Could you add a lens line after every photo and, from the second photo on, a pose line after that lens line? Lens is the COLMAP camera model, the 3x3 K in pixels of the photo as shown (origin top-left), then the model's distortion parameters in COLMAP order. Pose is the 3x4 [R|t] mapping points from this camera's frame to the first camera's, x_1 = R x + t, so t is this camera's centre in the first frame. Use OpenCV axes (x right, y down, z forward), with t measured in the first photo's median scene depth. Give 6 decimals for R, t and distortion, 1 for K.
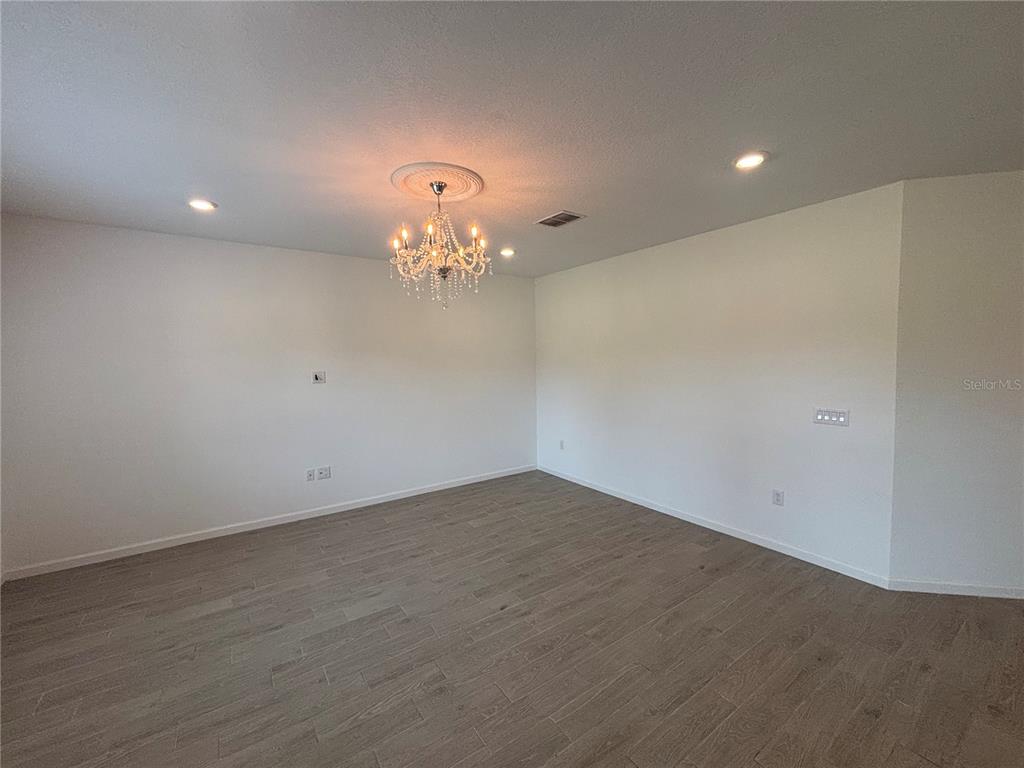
lens RADIAL K [[417.1, 0, 509.0], [0, 417.1, 381.0], [0, 0, 1]] dist [0.001003, -0.000956]
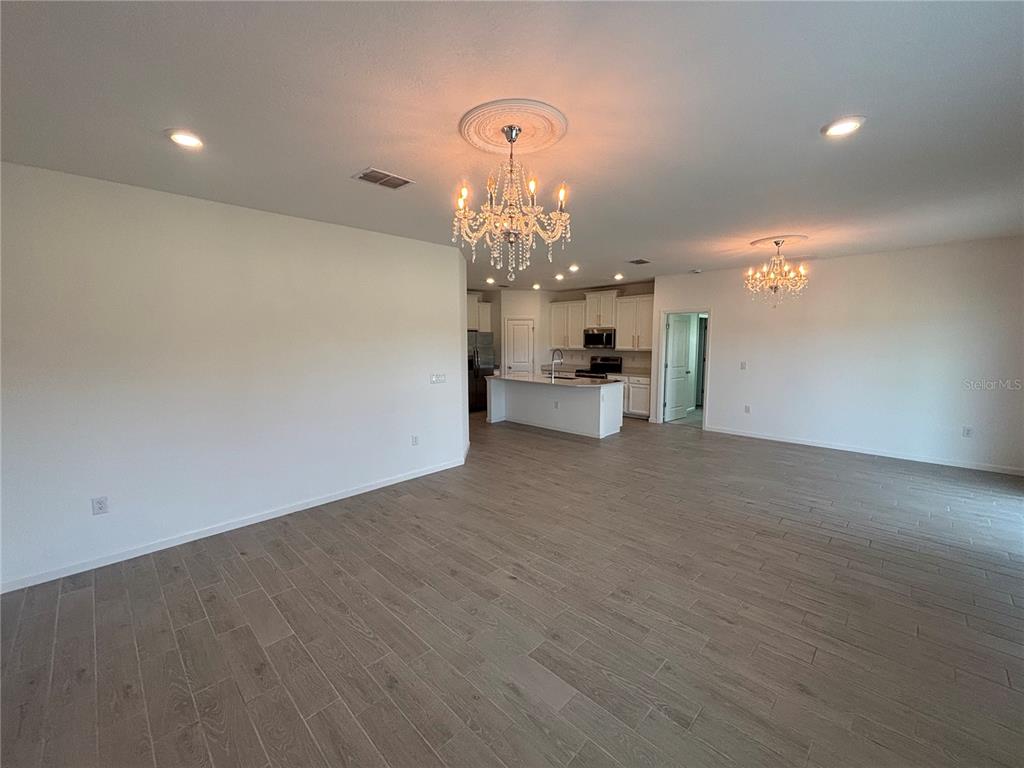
lens RADIAL K [[417.1, 0, 509.0], [0, 417.1, 381.0], [0, 0, 1]] dist [0.001003, -0.000956]
pose [[-0.184866, -0.084093, 0.979159, -0.869526], [0.067124, 0.992925, 0.097948, -0.043613], [-0.980469, 0.083832, -0.177914, 1.008539]]
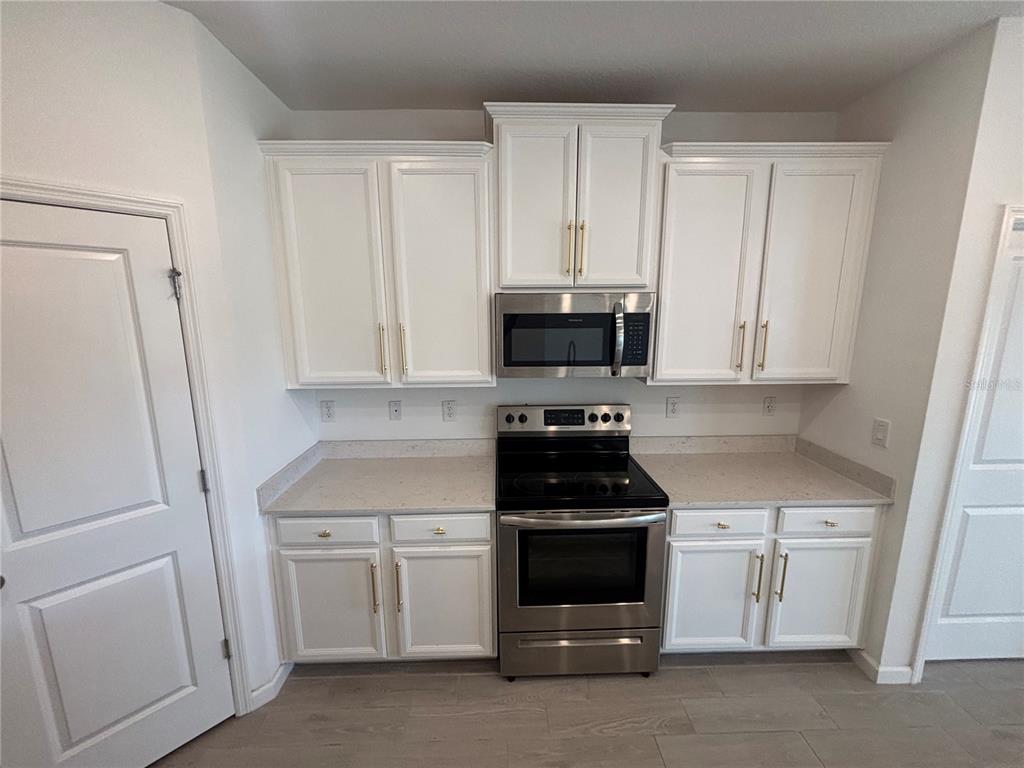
lens RADIAL K [[417.1, 0, 509.0], [0, 417.1, 381.0], [0, 0, 1]] dist [0.001003, -0.000956]
pose [[-0.840184, -0.077727, 0.536702, 1.640921], [0.049025, 0.974736, 0.217912, -0.086888], [-0.540081, 0.209397, -0.815148, 0.437532]]
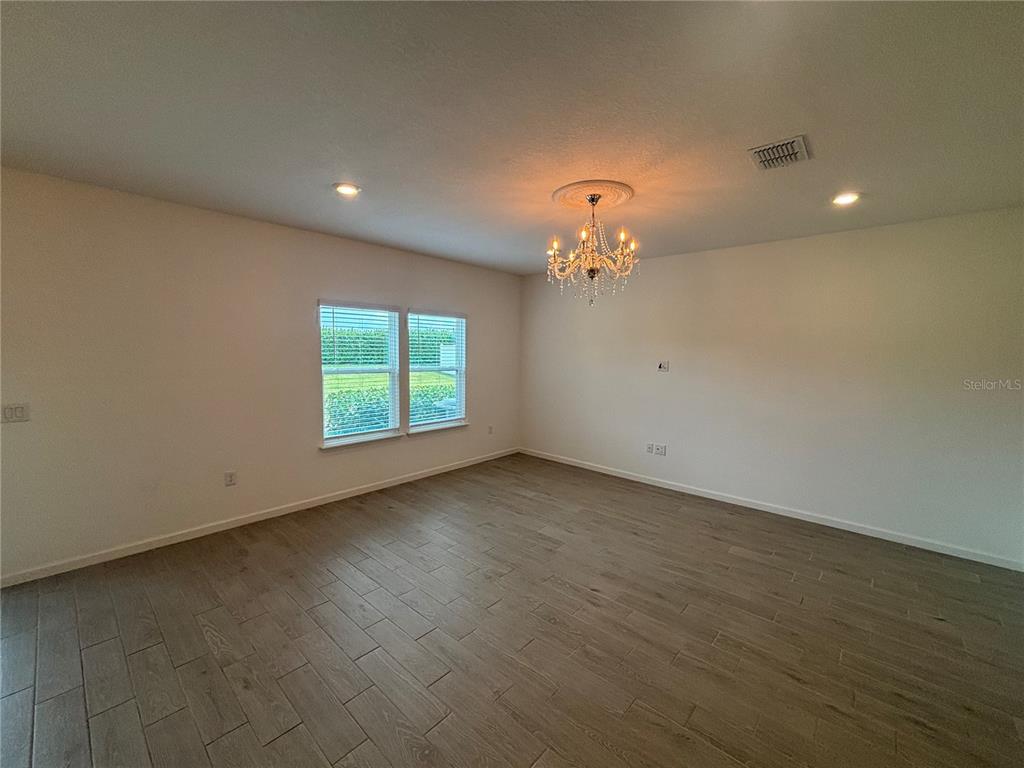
lens RADIAL K [[417.1, 0, 509.0], [0, 417.1, 381.0], [0, 0, 1]] dist [0.001003, -0.000956]
pose [[0.225162, 0.092437, -0.969927, 0.785396], [-0.076525, 0.994092, 0.076976, -0.033629], [0.971311, 0.056892, 0.230905, 0.455703]]
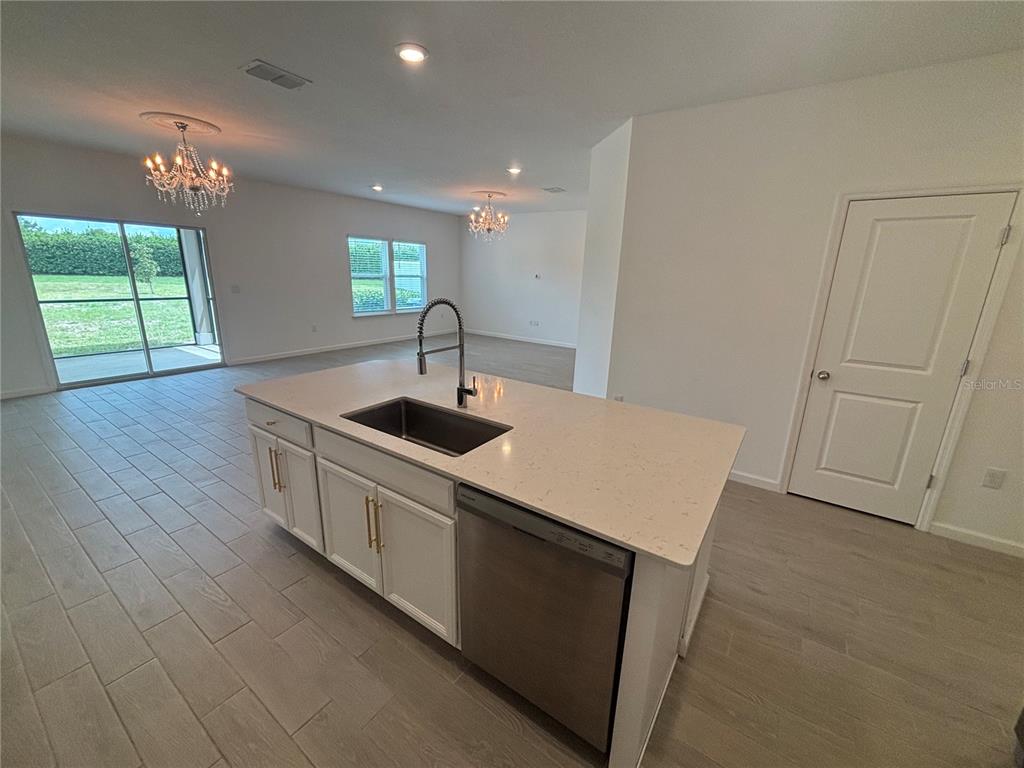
lens RADIAL K [[417.1, 0, 509.0], [0, 417.1, 381.0], [0, 0, 1]] dist [0.001003, -0.000956]
pose [[0.349326, 0.268643, -0.897665, 2.114158], [-0.093129, 0.963230, 0.252023, -0.018995], [0.932362, -0.004440, 0.361500, 0.145054]]
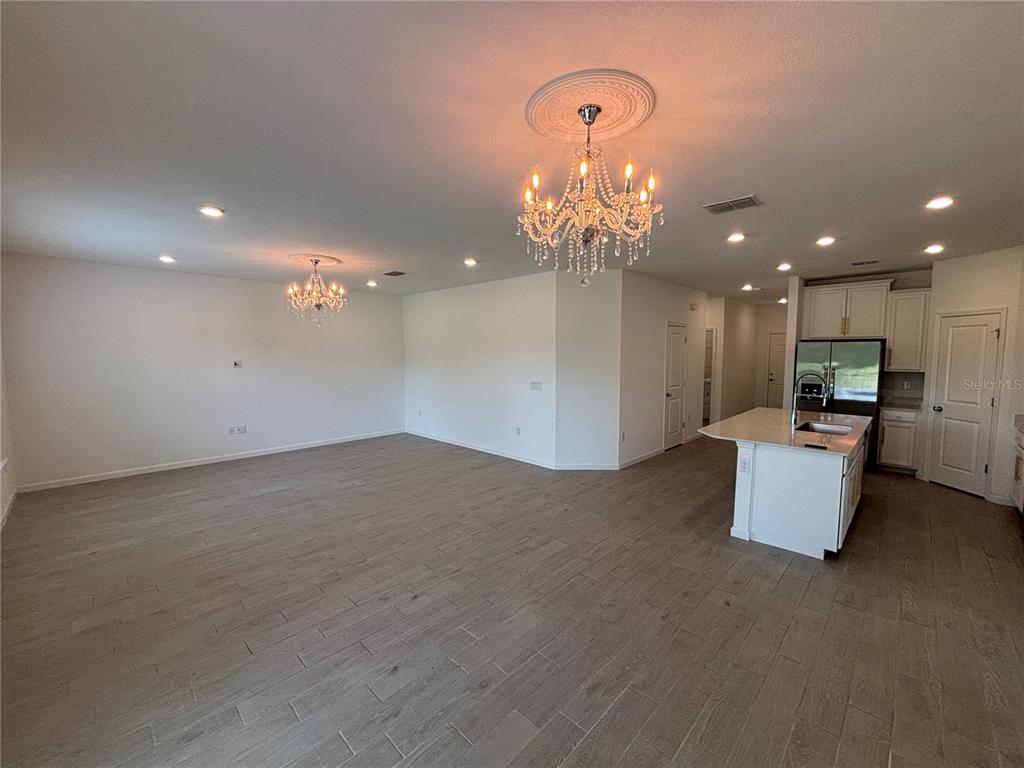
lens RADIAL K [[417.1, 0, 509.0], [0, 417.1, 381.0], [0, 0, 1]] dist [0.001003, -0.000956]
pose [[0.981462, 0.000426, 0.191655, 0.277907], [-0.003083, 0.999903, 0.013567, 0.038631], [-0.191630, -0.013907, 0.981369, -0.863324]]
